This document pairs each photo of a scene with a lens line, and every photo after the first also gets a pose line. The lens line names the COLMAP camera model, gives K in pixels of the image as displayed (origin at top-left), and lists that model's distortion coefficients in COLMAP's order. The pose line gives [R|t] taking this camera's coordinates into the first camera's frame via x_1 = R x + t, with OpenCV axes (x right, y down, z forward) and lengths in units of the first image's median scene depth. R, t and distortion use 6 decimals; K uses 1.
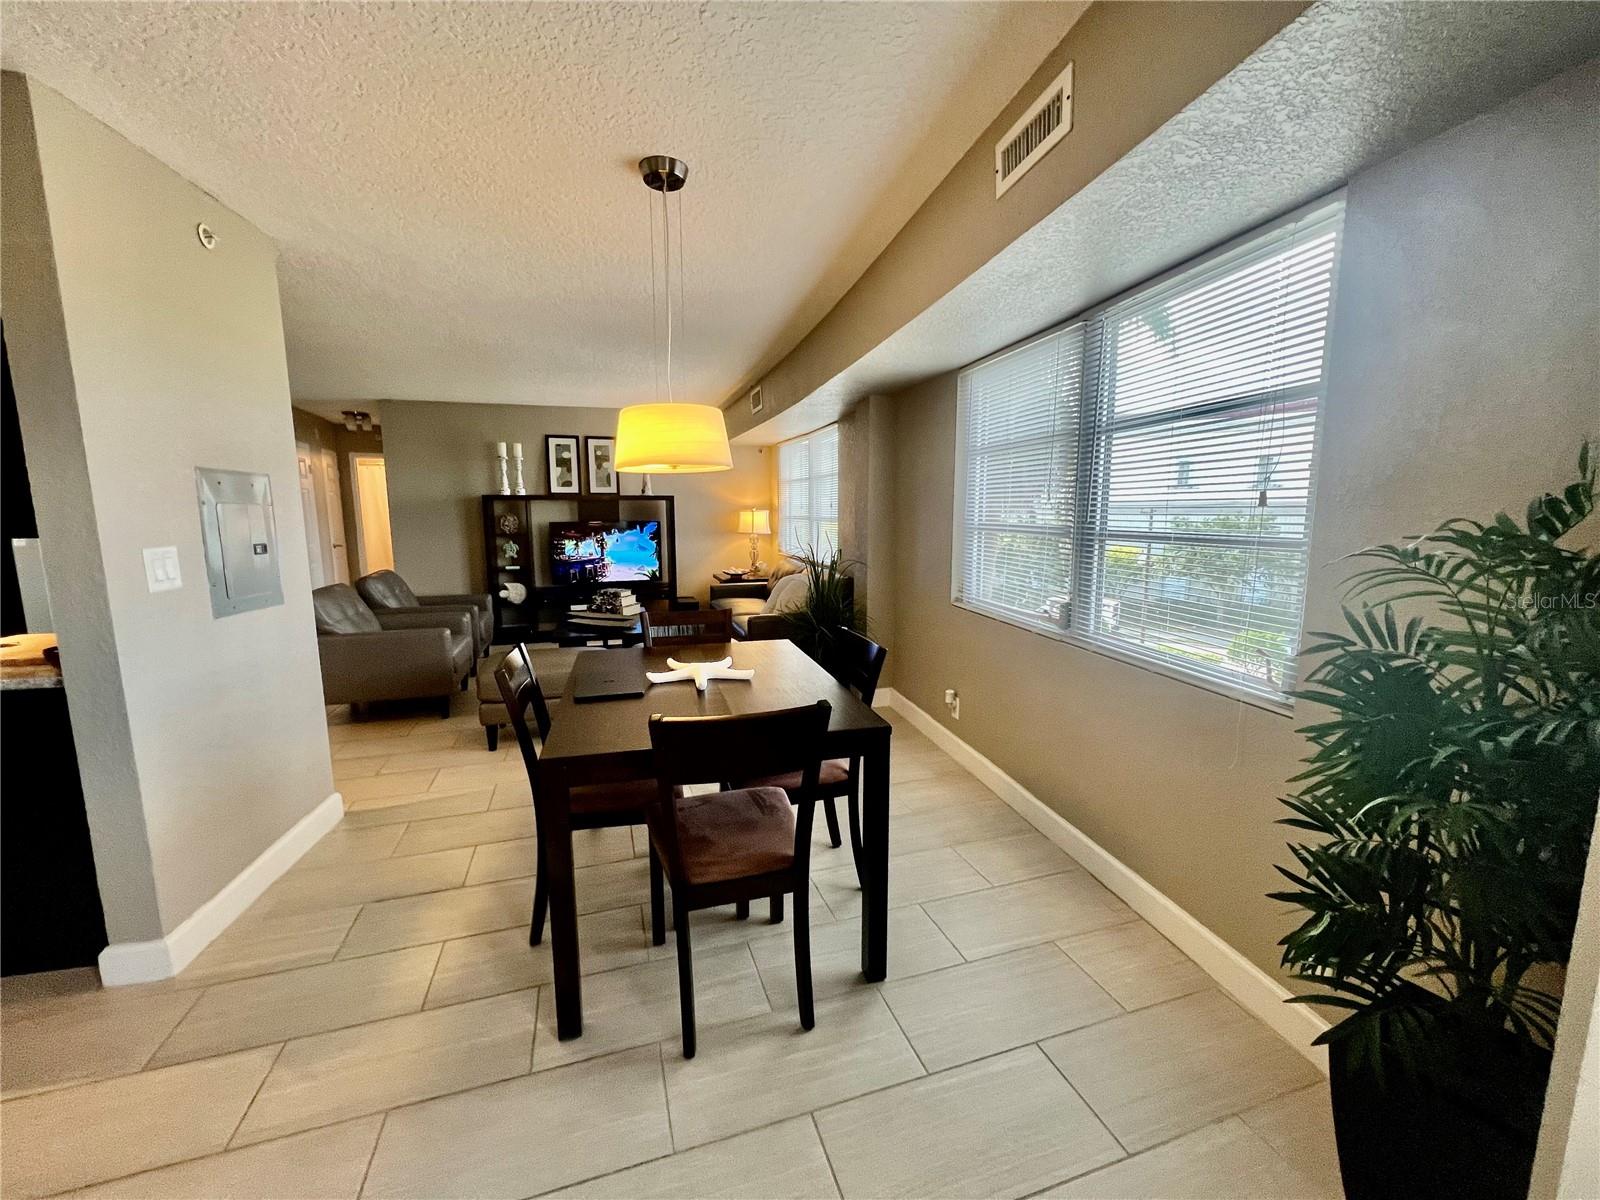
lens RADIAL K [[640.7, 0, 802.4], [0, 640.7, 600.7], [0, 0, 1]] dist [-0.003010, -0.000245]
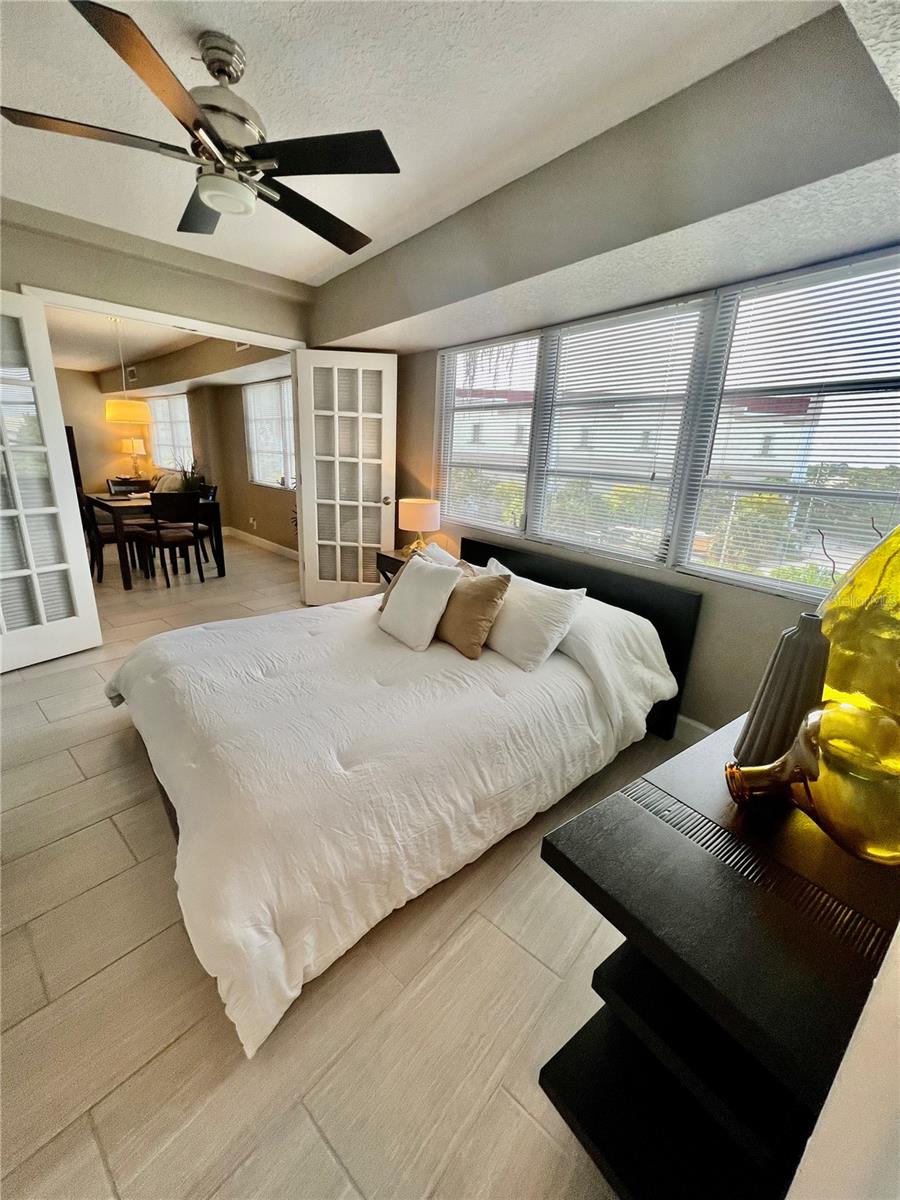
lens RADIAL K [[480.5, 0, 446.1], [0, 480.5, 602.9], [0, 0, 1]] dist [-0.003010, -0.000245]
pose [[0.861947, -0.113831, 0.494055, -0.041090], [0.028660, 0.983851, 0.176679, 0.081354], [-0.506188, -0.138129, 0.851290, -0.538069]]
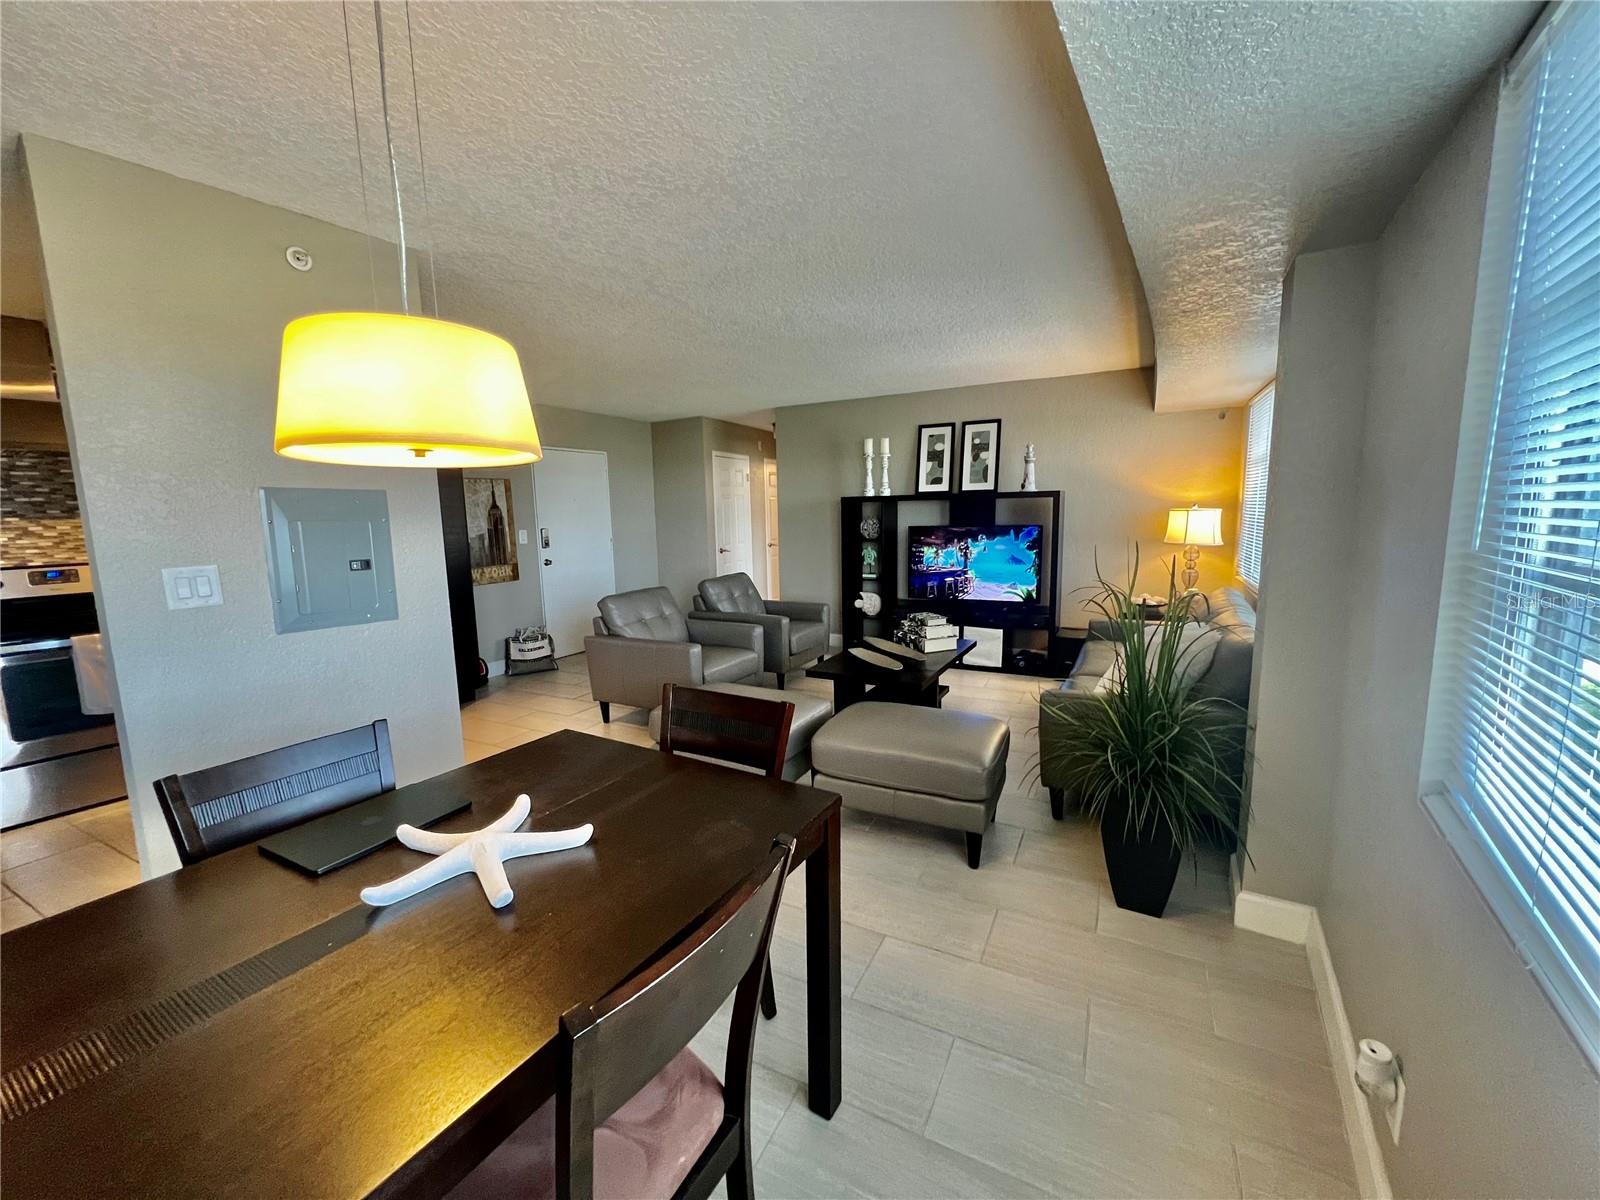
lens RADIAL K [[640.7, 0, 796.3], [0, 640.7, 600.4], [0, 0, 1]] dist [-0.003010, -0.000245]
pose [[0.692581, 0.089379, -0.715781, 0.125707], [-0.084871, 0.995498, 0.042187, -0.044622], [0.716329, 0.031531, 0.697049, 0.279645]]
